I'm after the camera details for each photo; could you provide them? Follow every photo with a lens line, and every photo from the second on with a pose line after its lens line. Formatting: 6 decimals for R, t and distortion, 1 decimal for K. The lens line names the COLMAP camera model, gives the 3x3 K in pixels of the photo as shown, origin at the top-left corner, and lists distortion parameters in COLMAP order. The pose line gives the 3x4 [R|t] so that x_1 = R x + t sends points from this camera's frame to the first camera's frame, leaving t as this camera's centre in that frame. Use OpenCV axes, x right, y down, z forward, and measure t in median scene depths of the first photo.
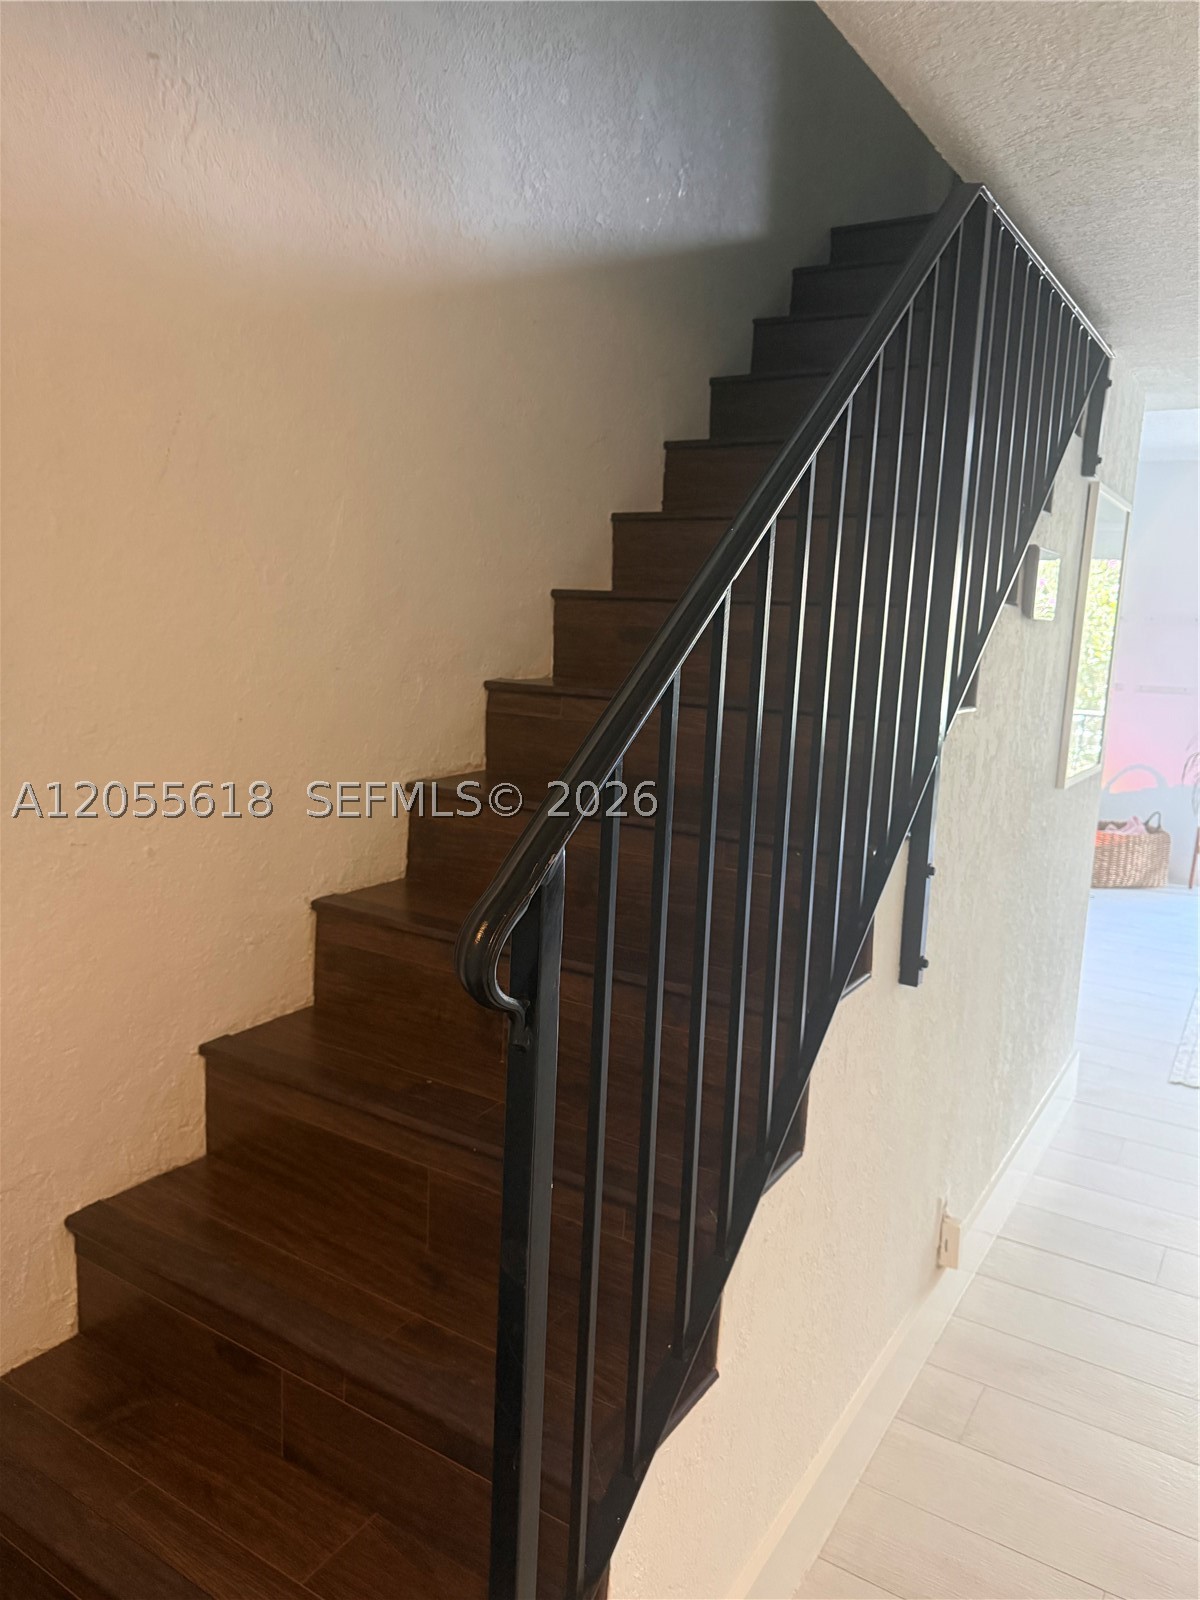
lens RADIAL K [[1149.6, 0, 602.1], [0, 1149.6, 797.7], [0, 0, 1]] dist [0.010267, -0.012182]
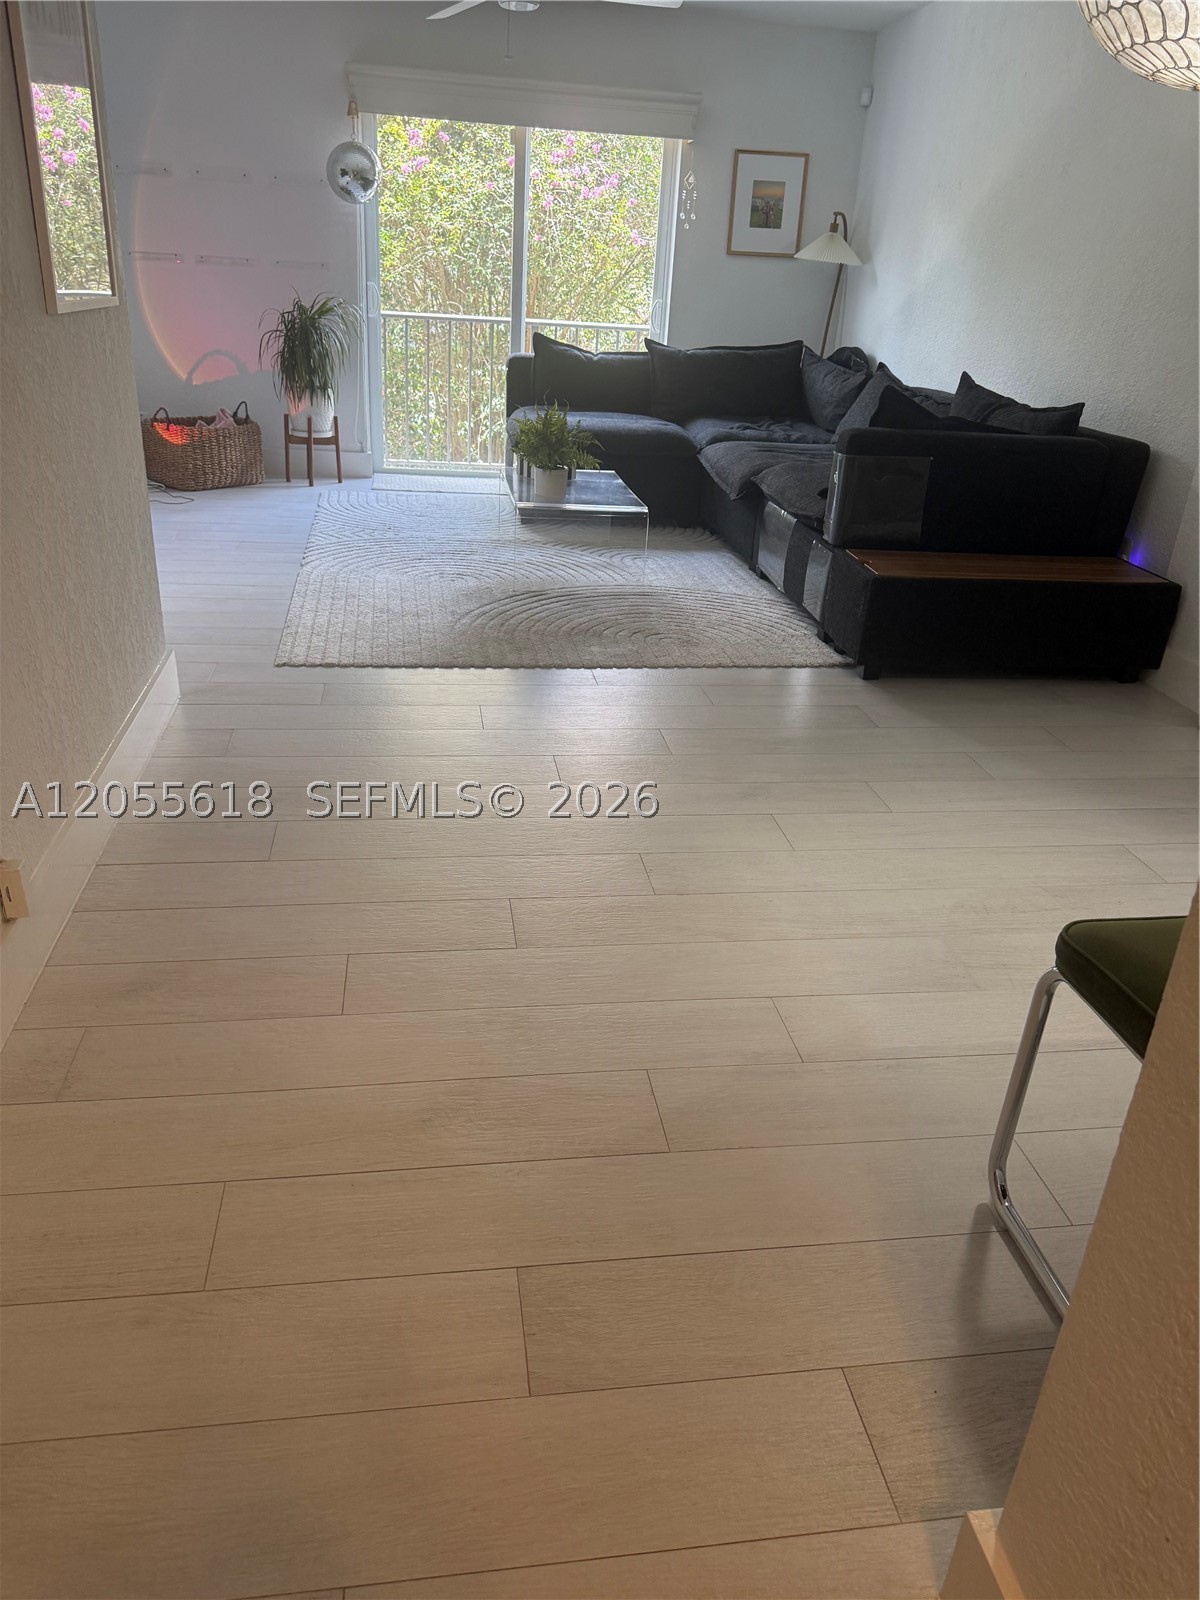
lens RADIAL K [[1138.1, 0, 600.0], [0, 1138.1, 800.0], [0, 0, 1]] dist [0.123762, -0.208708]
pose [[0.756625, -0.271528, 0.594803, 0.125170], [0.078900, 0.940963, 0.329185, 0.076418], [-0.649071, -0.202140, 0.733380, 0.118683]]
